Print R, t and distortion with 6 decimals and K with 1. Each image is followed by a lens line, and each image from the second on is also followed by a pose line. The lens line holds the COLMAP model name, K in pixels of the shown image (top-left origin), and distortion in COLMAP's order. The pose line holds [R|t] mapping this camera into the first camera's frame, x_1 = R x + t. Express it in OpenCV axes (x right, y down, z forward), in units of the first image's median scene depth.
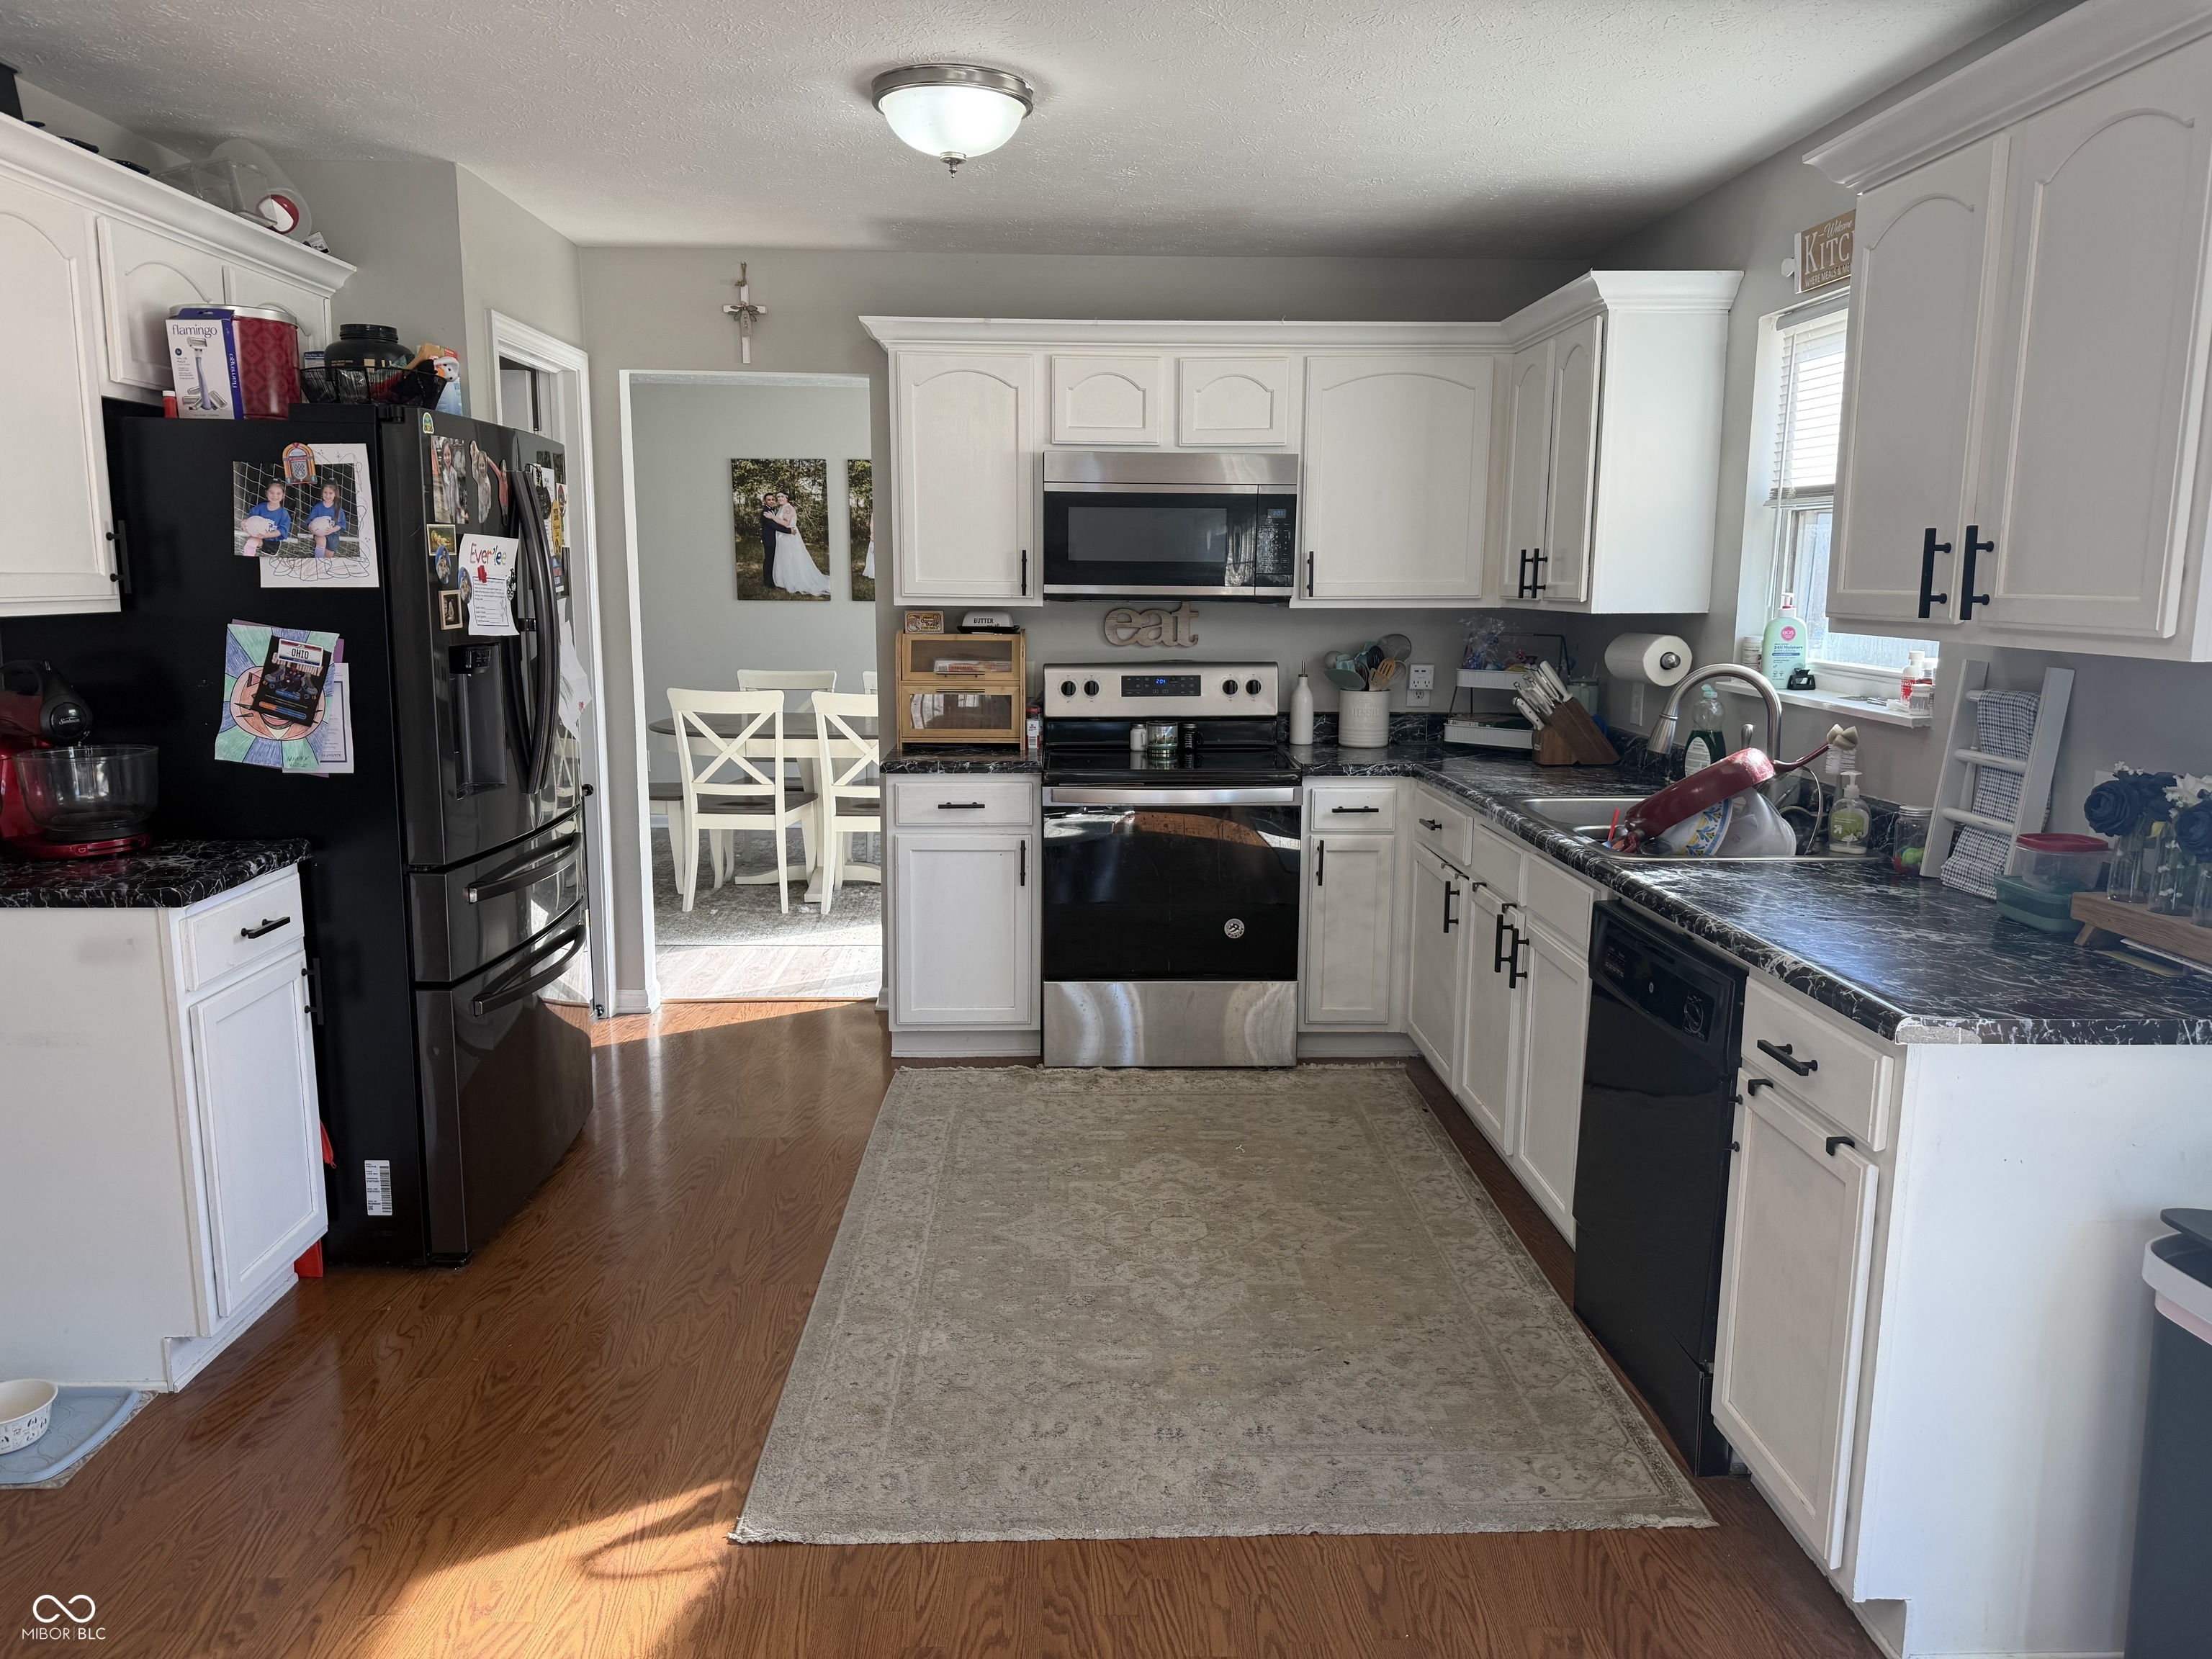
lens RADIAL K [[1585.3, 0, 1108.0], [0, 1585.3, 830.0], [0, 0, 1]] dist [0.096093, -0.026623]
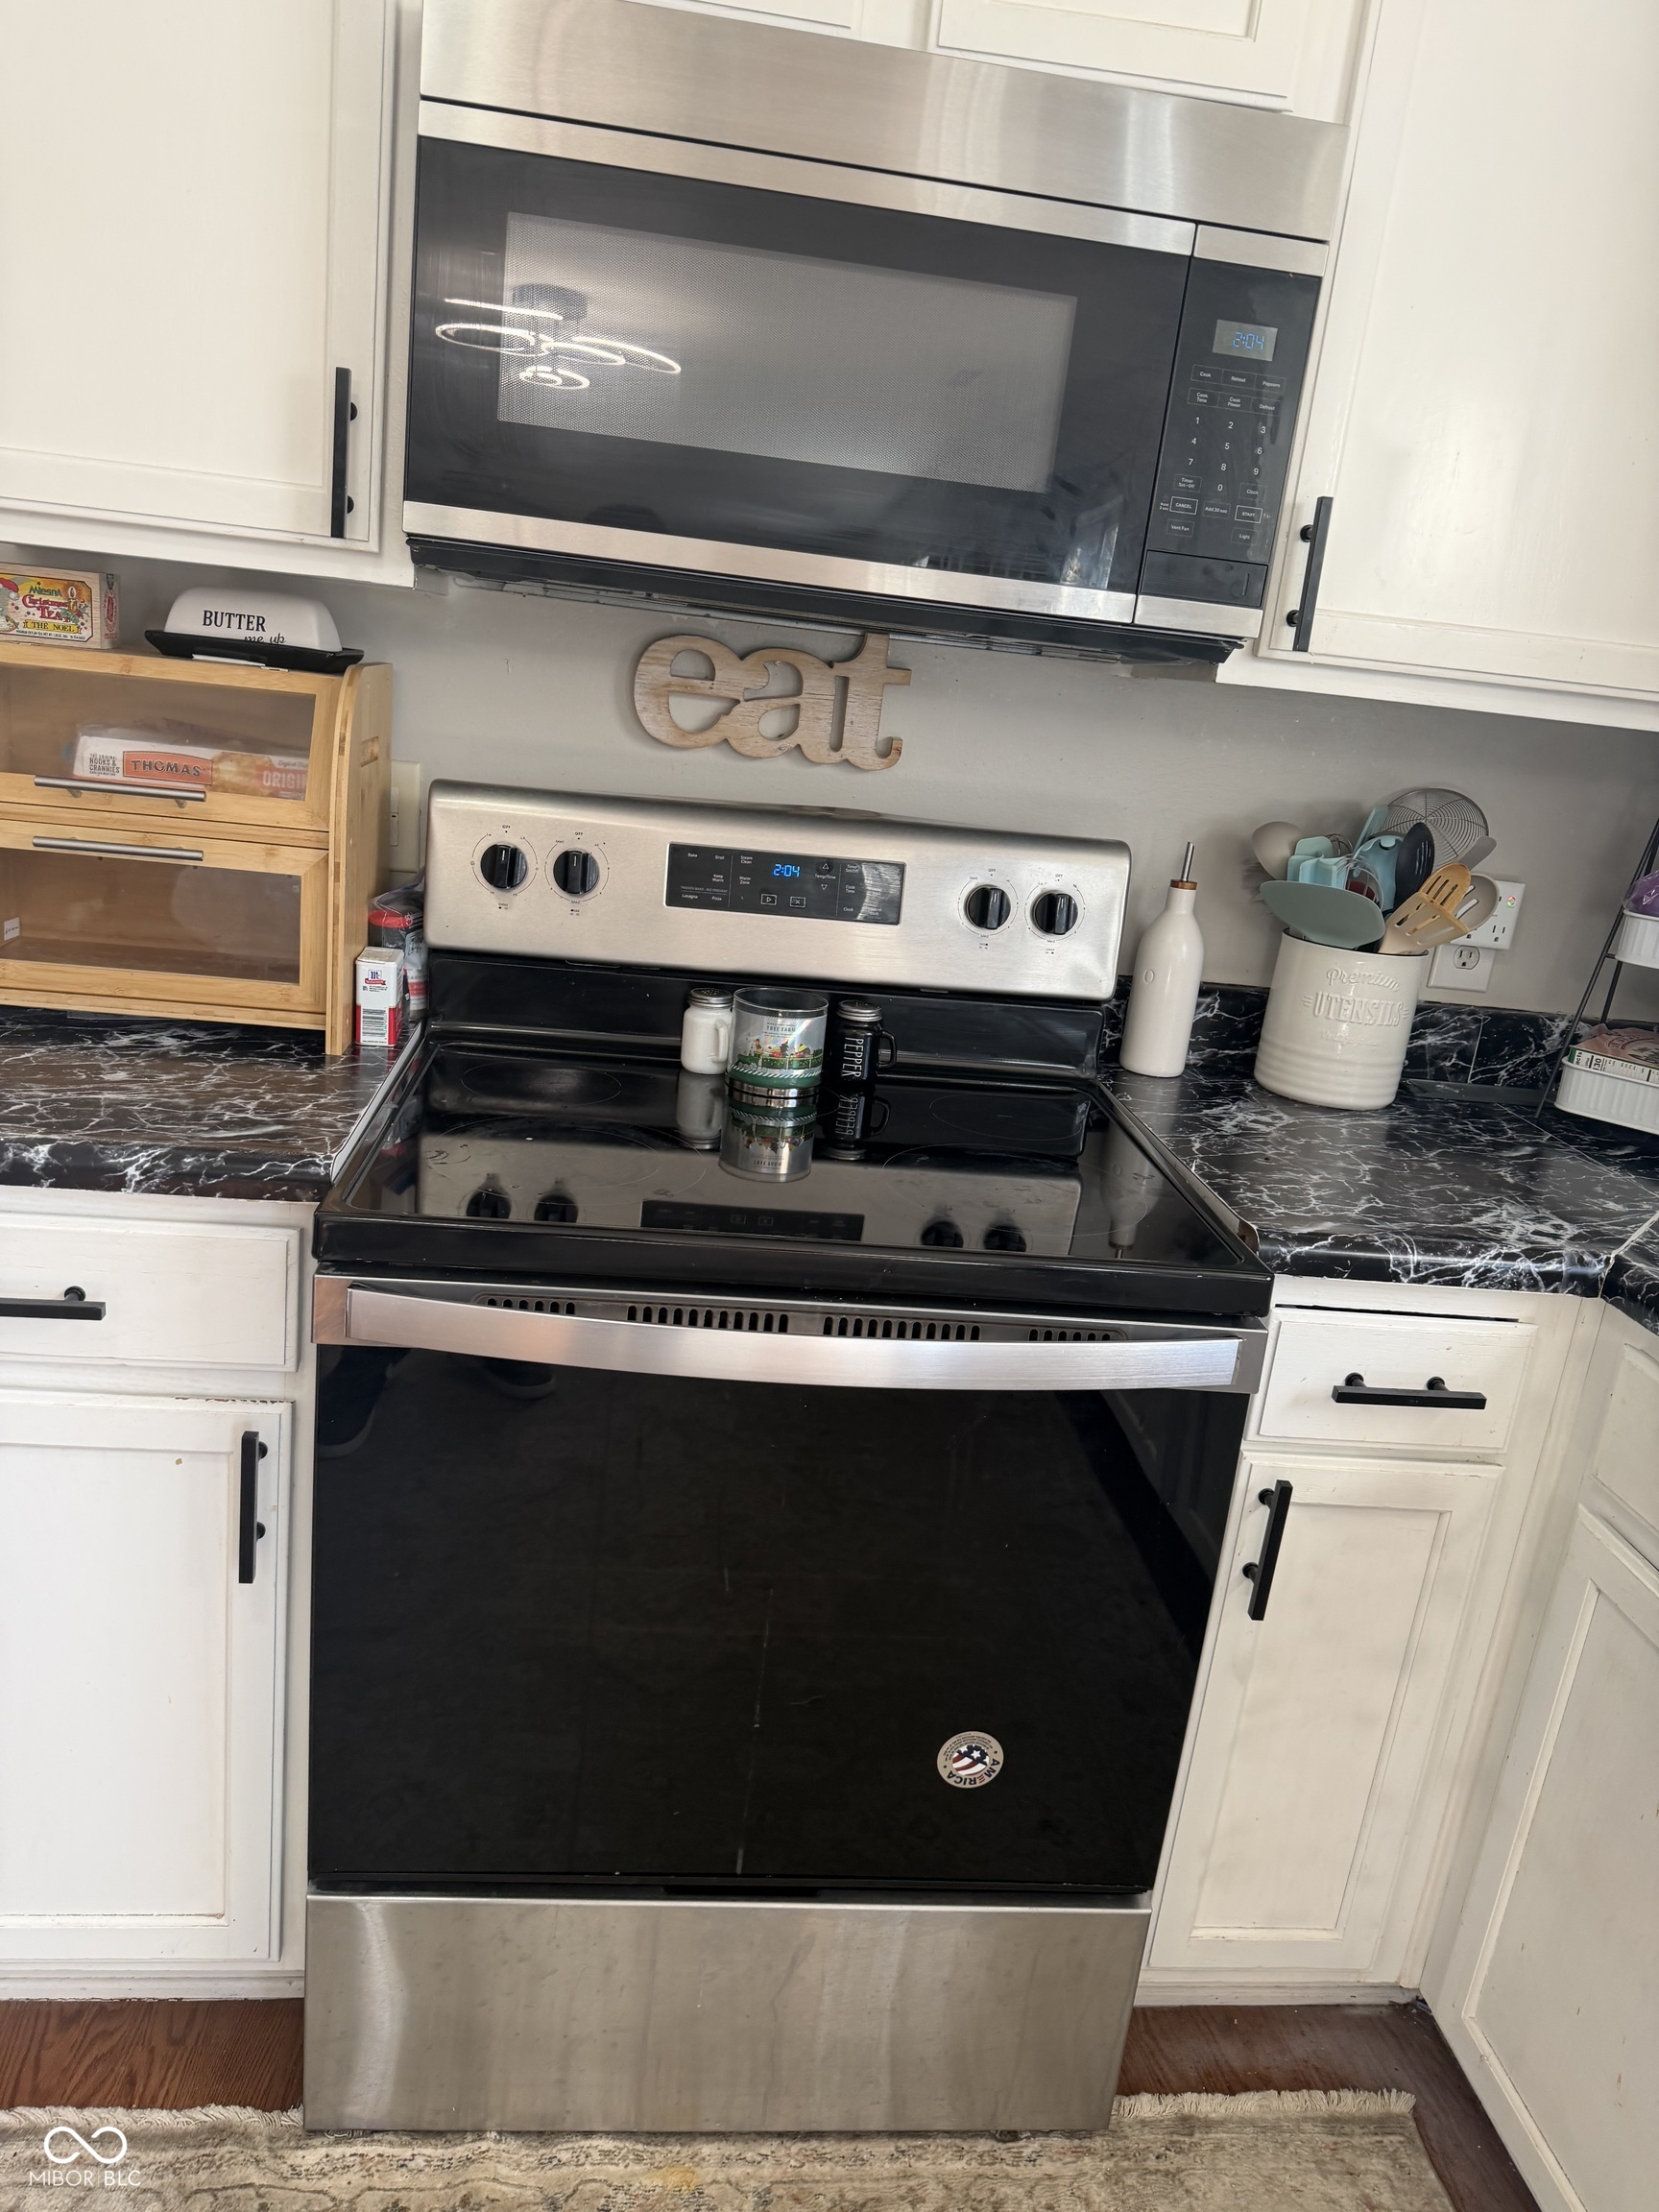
lens RADIAL K [[1585.3, 0, 826.8], [0, 1585.3, 1095.2], [0, 0, 1]] dist [0.096093, -0.026623]
pose [[0.992077, 0.079686, 0.097127, 0.013258], [-0.090292, 0.989800, 0.110200, -0.086001], [-0.087355, -0.118096, 0.989152, 0.674236]]
